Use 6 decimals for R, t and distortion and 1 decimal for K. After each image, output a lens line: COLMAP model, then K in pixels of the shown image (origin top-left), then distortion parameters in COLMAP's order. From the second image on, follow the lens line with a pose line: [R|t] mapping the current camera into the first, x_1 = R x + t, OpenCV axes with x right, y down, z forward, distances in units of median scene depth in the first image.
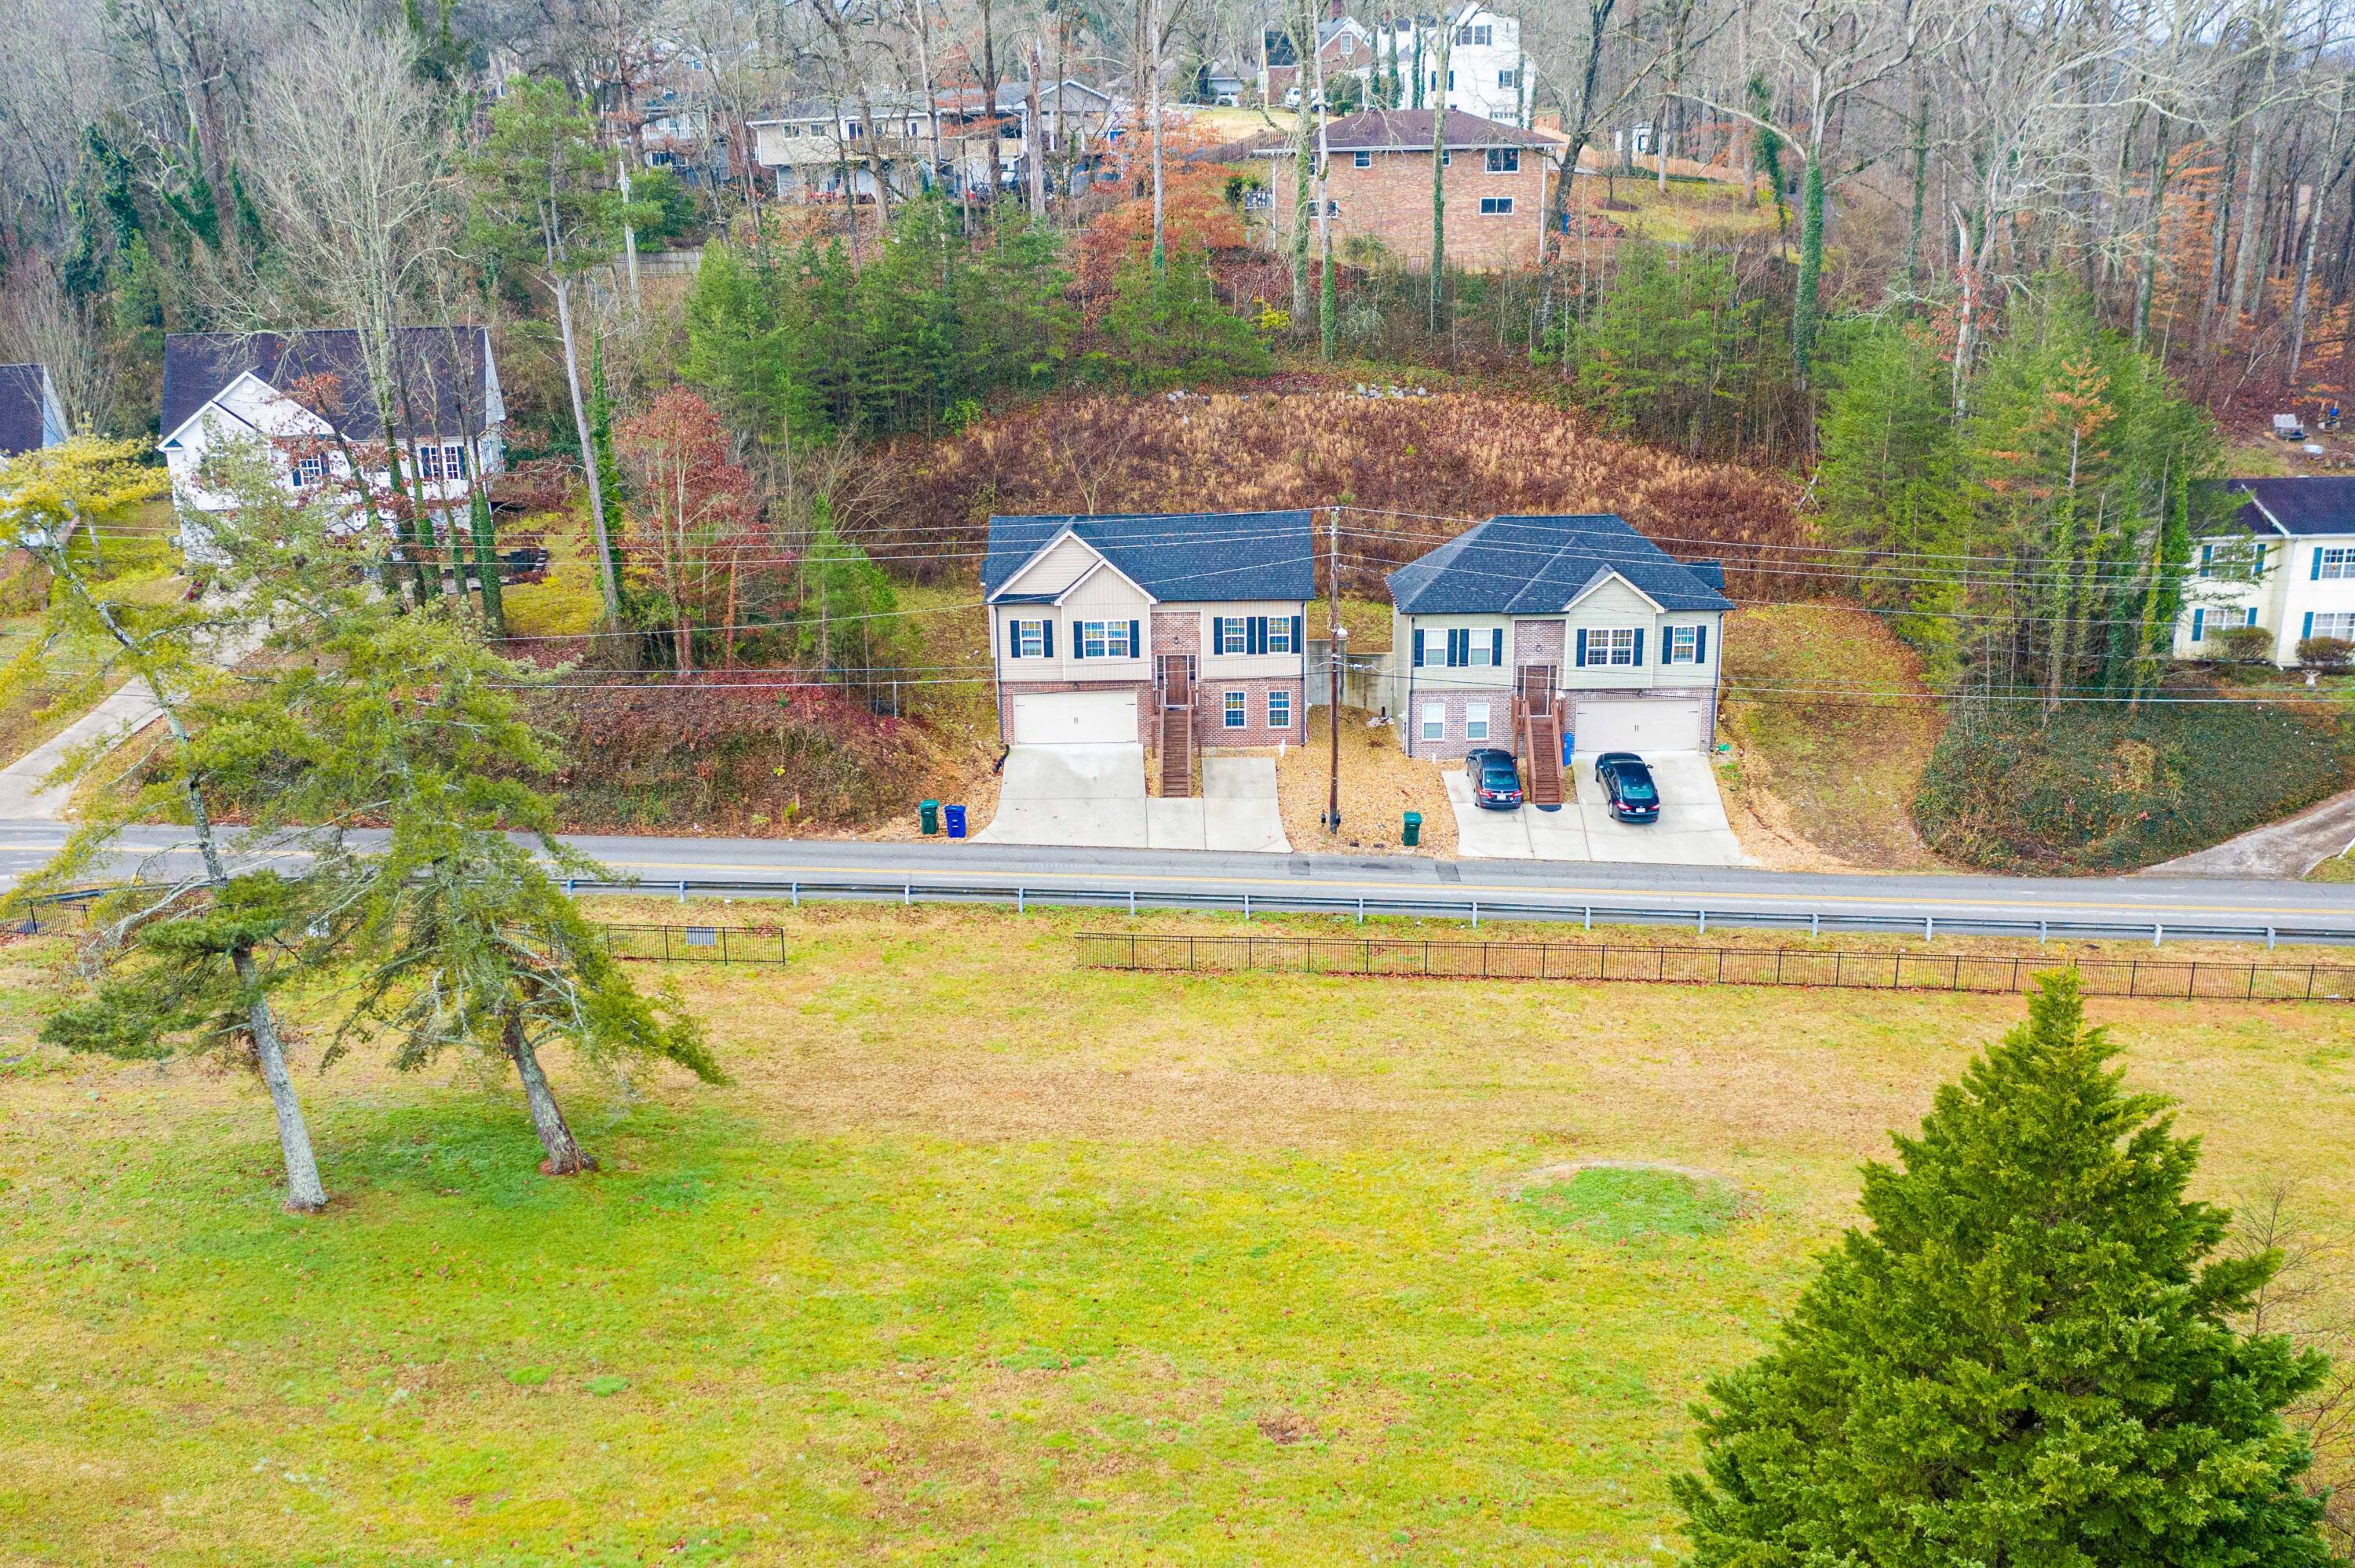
lens RADIAL K [[2367.9, 0, 1149.6], [0, 2367.9, 973.1], [0, 0, 1]] dist [-0.006621, 0.000000]
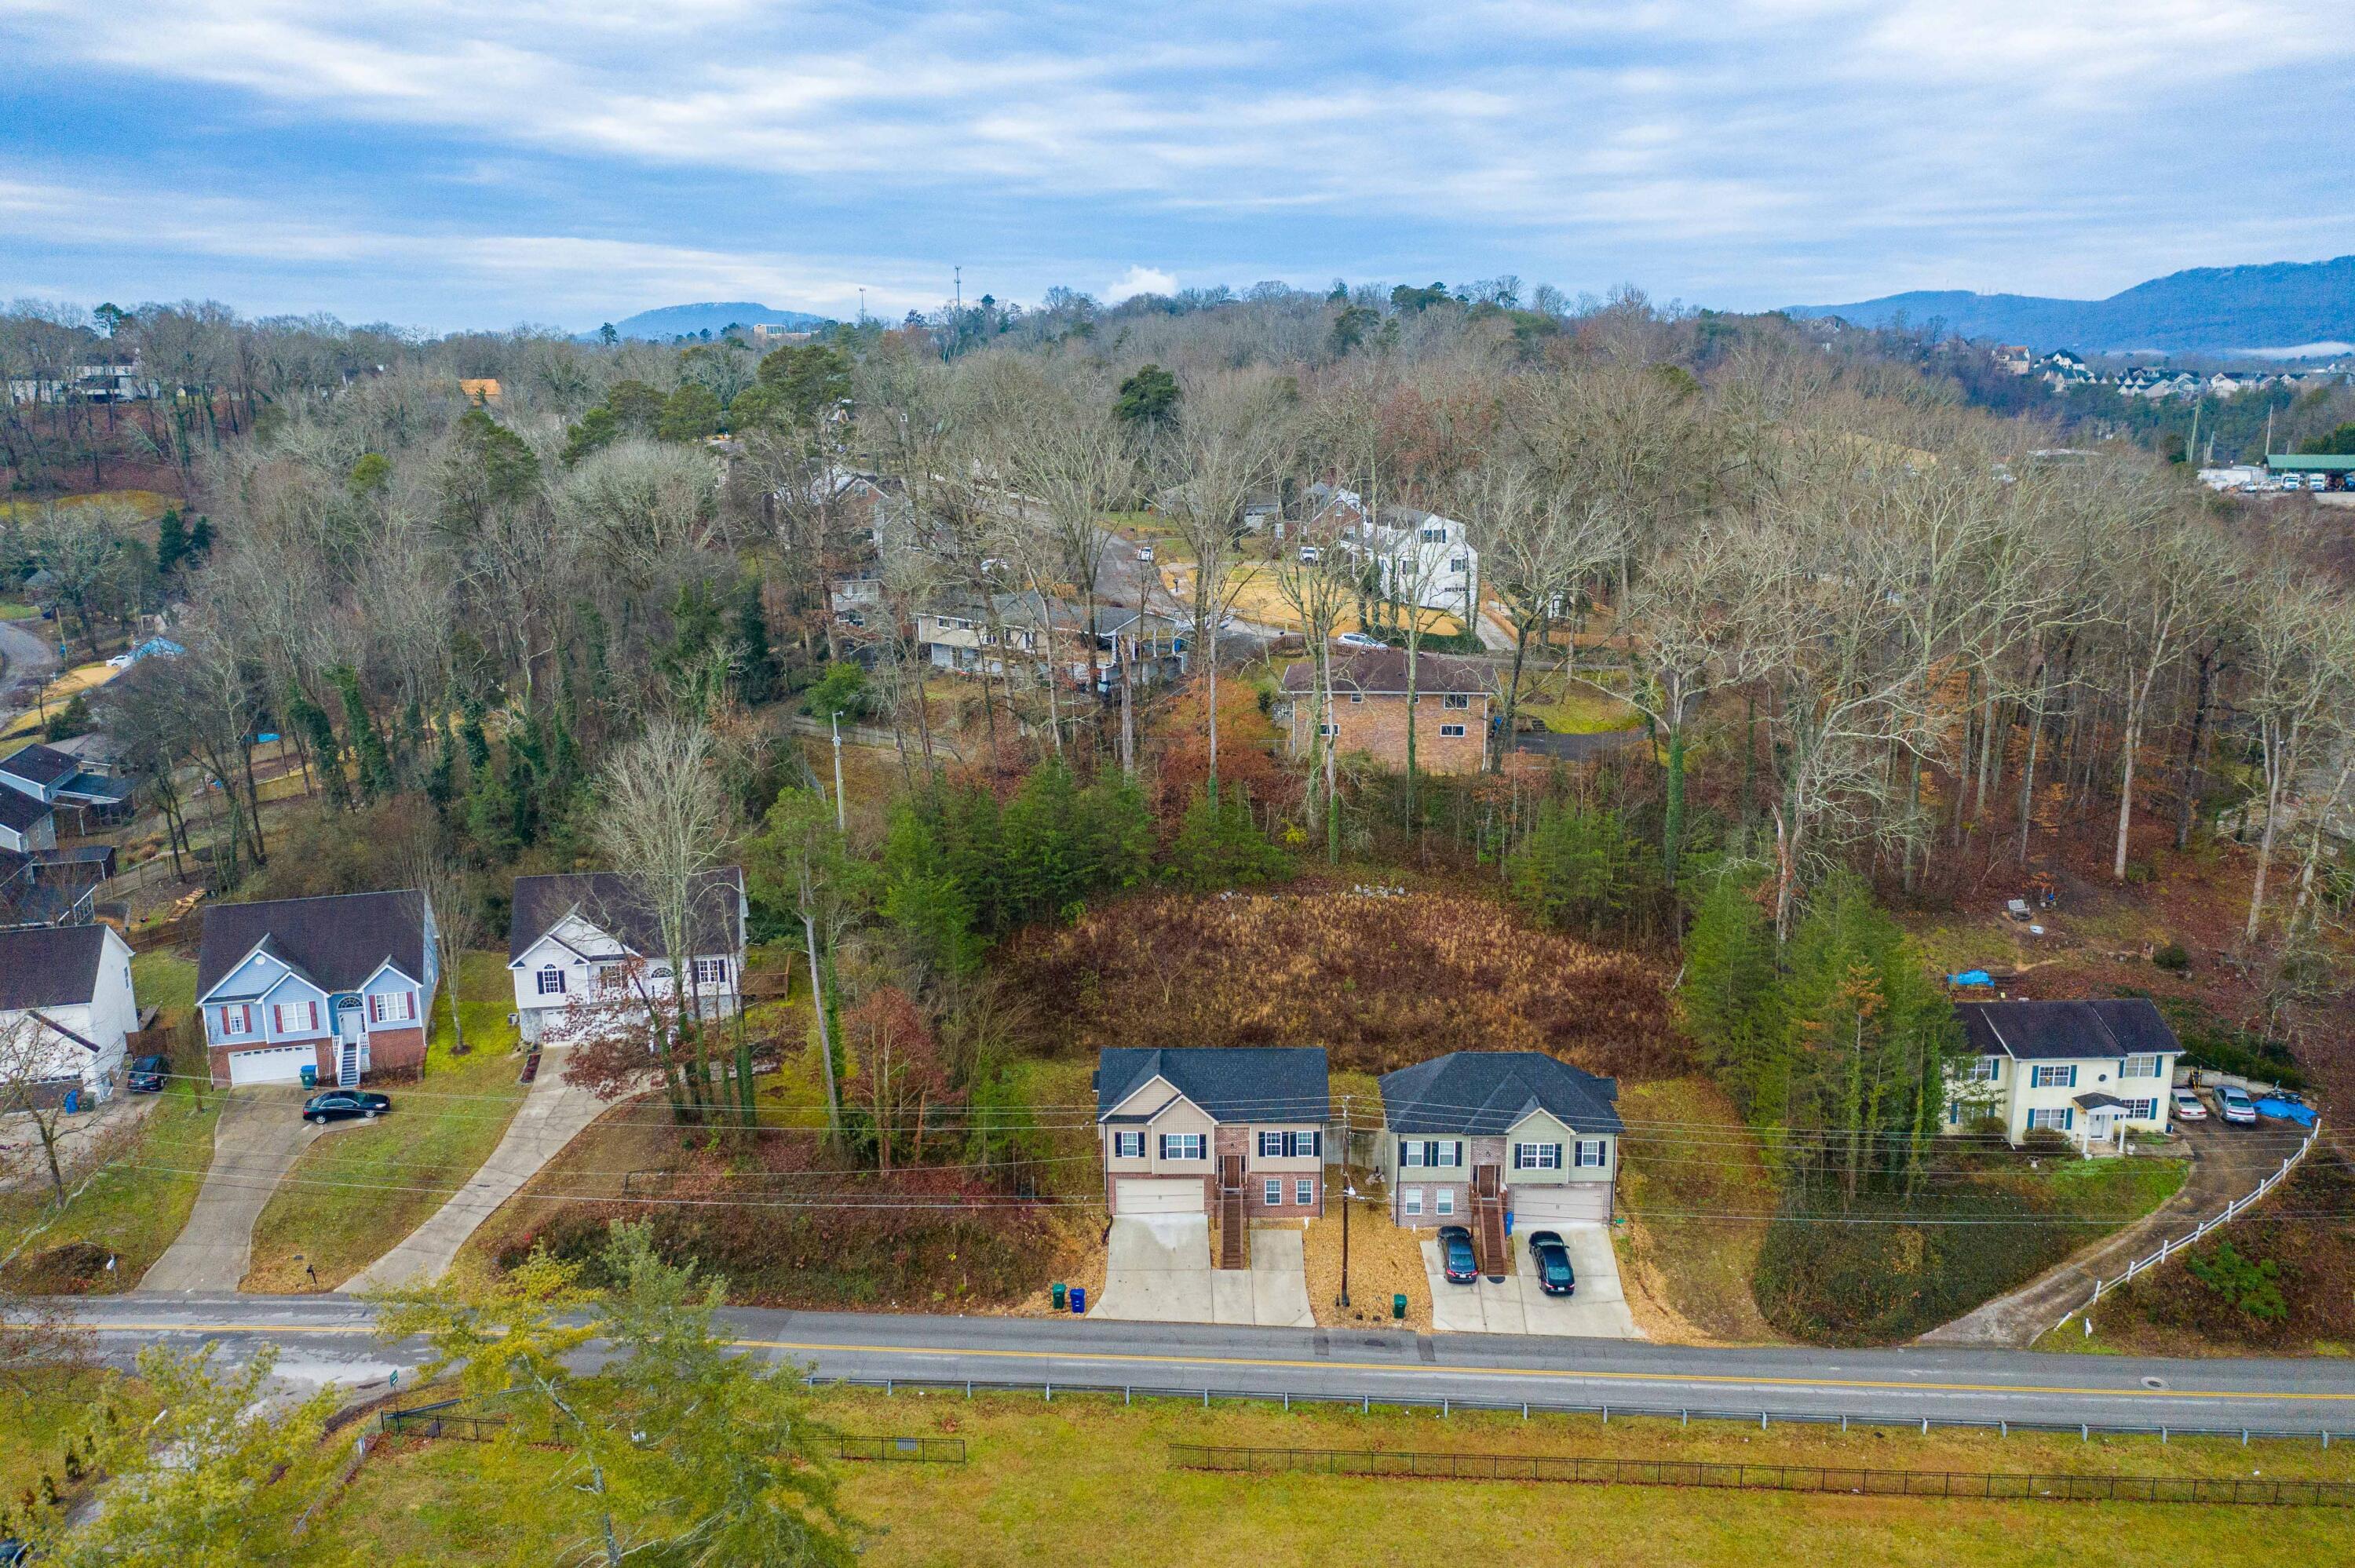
lens RADIAL K [[1869.2, 0, 1188.1], [0, 1869.2, 781.4], [0, 0, 1]] dist [-0.011119, 0.010719]
pose [[0.999965, 0.006027, 0.005768, -0.022854], [-0.005334, 0.993526, -0.113482, -0.231240], [-0.006414, 0.113448, 0.993523, -0.135419]]
